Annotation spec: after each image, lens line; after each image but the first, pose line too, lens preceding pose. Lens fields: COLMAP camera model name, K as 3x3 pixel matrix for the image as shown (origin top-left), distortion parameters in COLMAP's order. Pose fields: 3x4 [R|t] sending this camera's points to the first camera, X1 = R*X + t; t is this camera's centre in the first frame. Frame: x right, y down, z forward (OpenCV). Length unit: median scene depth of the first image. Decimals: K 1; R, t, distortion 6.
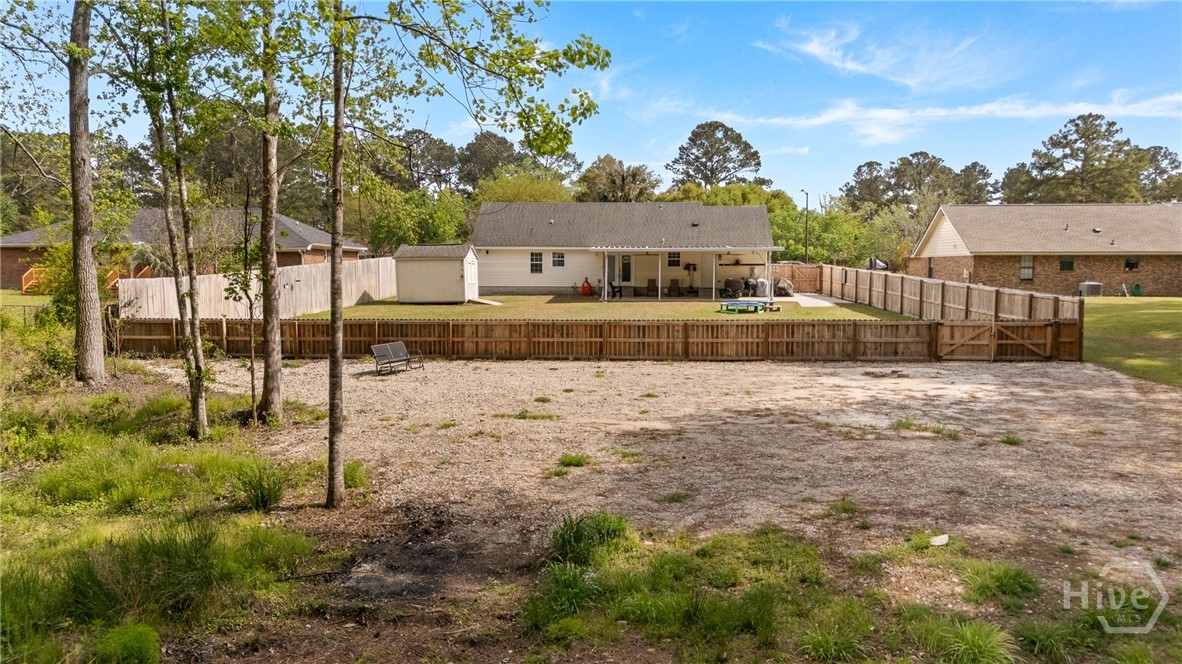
lens RADIAL K [[871.6, 0, 595.6], [0, 871.6, 334.8], [0, 0, 1]] dist [0.071282, -0.065851]
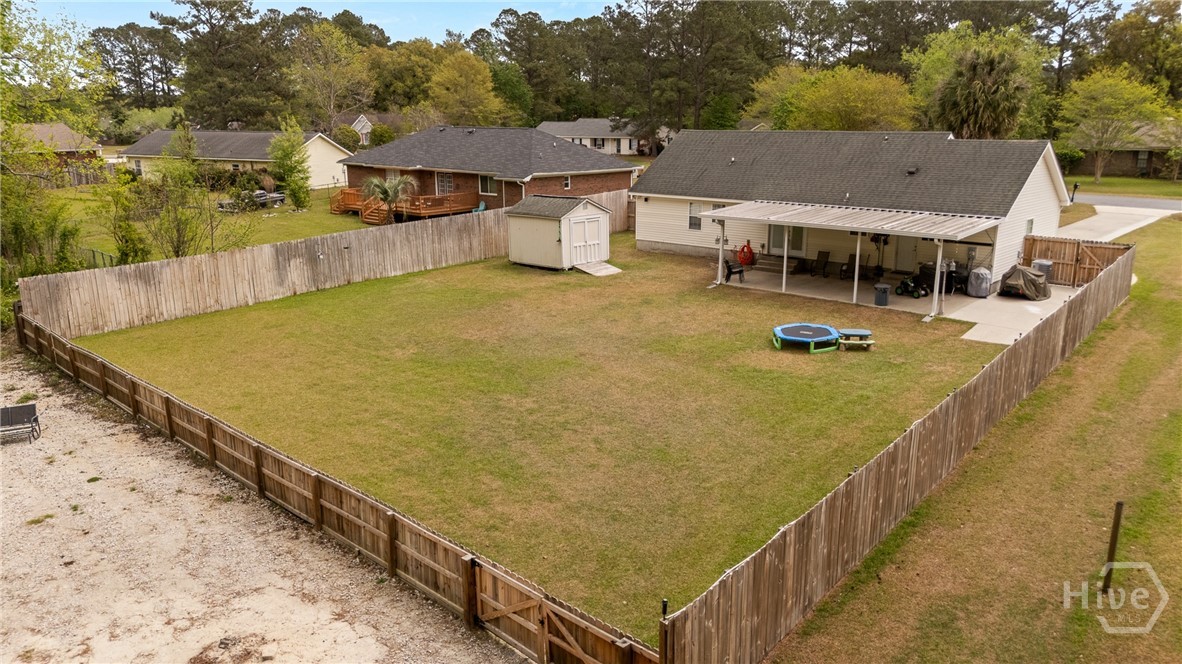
lens RADIAL K [[871.6, 0, 600.7], [0, 871.6, 329.8], [0, 0, 1]] dist [0.071282, -0.065851]
pose [[0.775260, 0.149611, -0.613668, 0.376639], [-0.043522, 0.981887, 0.184400, -0.126296], [0.630141, -0.116250, 0.767730, 0.329147]]
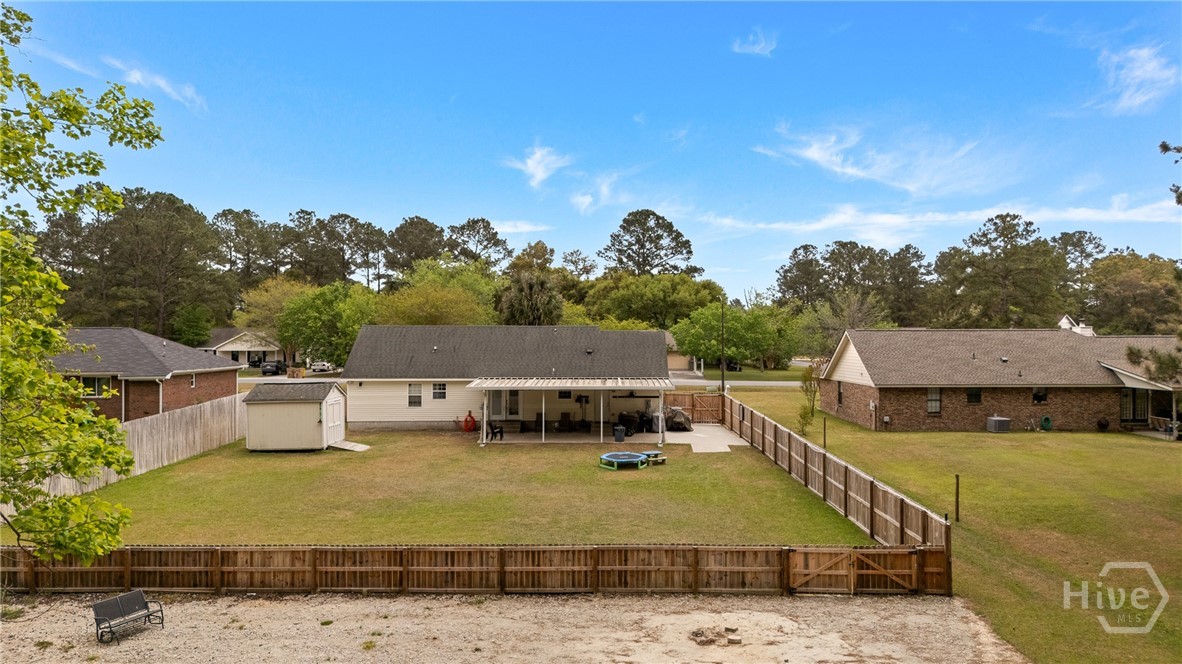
lens RADIAL K [[871.6, 0, 599.2], [0, 871.6, 327.2], [0, 0, 1]] dist [0.071282, -0.065851]
pose [[0.998619, 0.000570, 0.052526, 0.078462], [0.003592, 0.996859, -0.079110, -0.081909], [-0.052406, 0.079189, 0.995481, 0.066952]]
